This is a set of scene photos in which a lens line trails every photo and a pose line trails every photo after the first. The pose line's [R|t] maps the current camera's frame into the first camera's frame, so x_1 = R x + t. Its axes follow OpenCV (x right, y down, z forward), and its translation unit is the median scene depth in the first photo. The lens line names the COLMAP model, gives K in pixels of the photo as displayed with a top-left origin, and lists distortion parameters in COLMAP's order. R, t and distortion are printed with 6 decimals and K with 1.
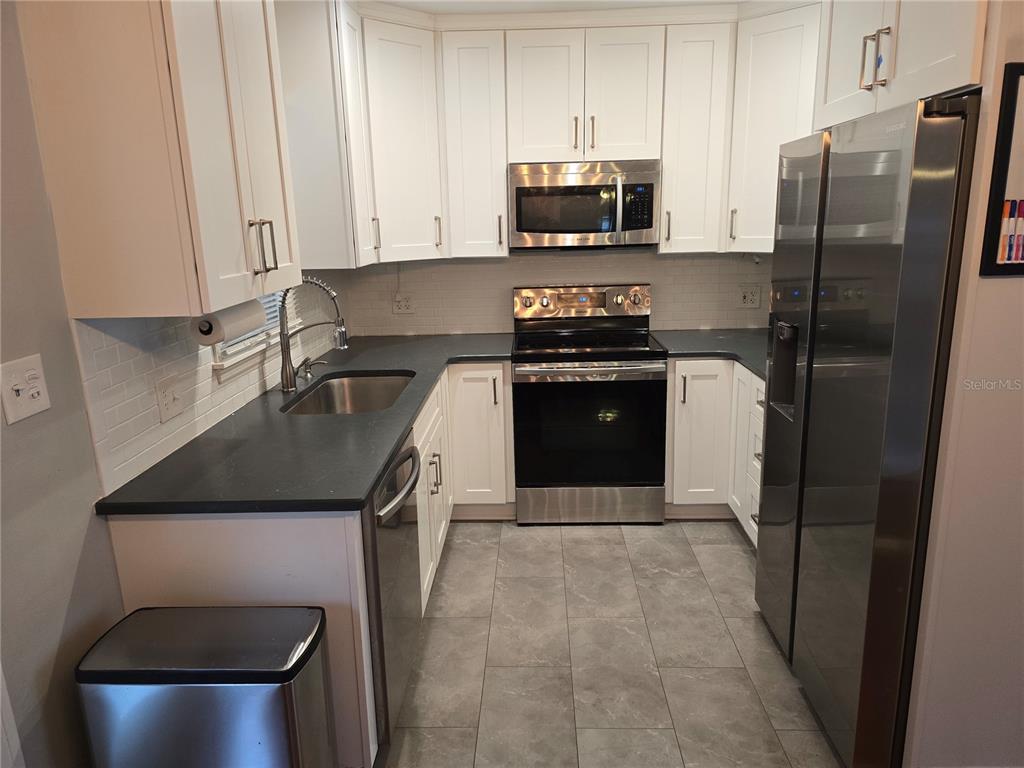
lens RADIAL K [[682.6, 0, 512.0], [0, 682.6, 384.0], [0, 0, 1]] dist [0.098484, -0.114573]
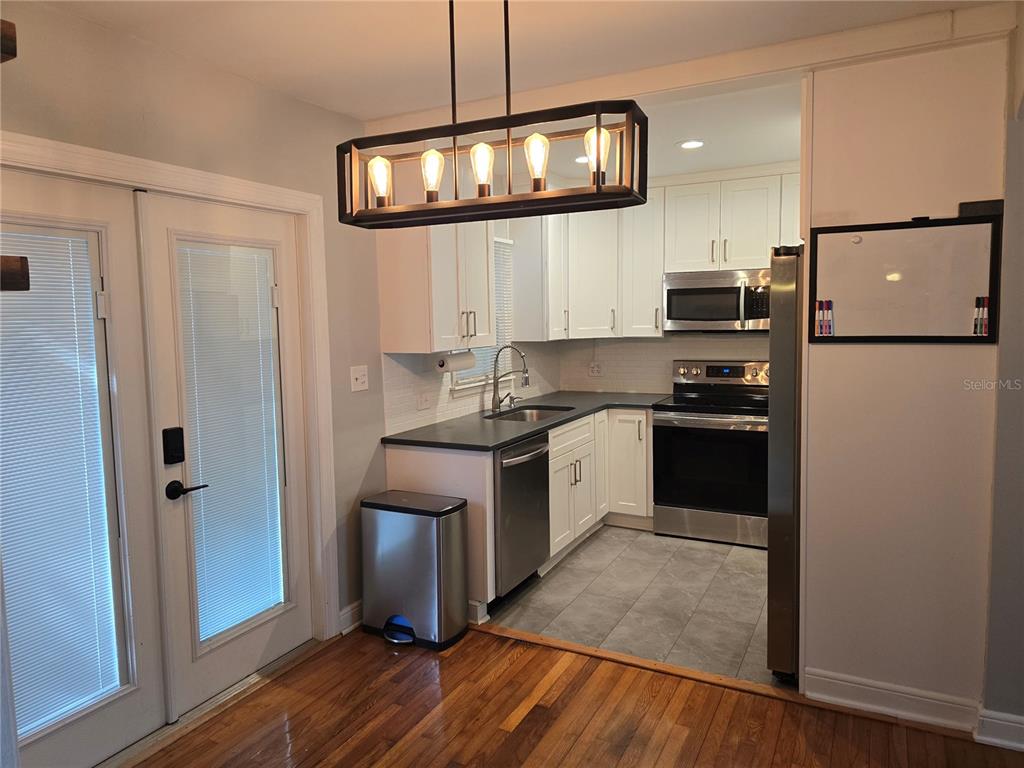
lens RADIAL K [[682.6, 0, 512.0], [0, 682.6, 384.0], [0, 0, 1]] dist [0.098484, -0.114573]
pose [[0.899875, 0.050515, -0.433212, 0.426563], [-0.107080, 0.988458, -0.107168, 0.118132], [0.422798, 0.142826, 0.894898, -0.476297]]
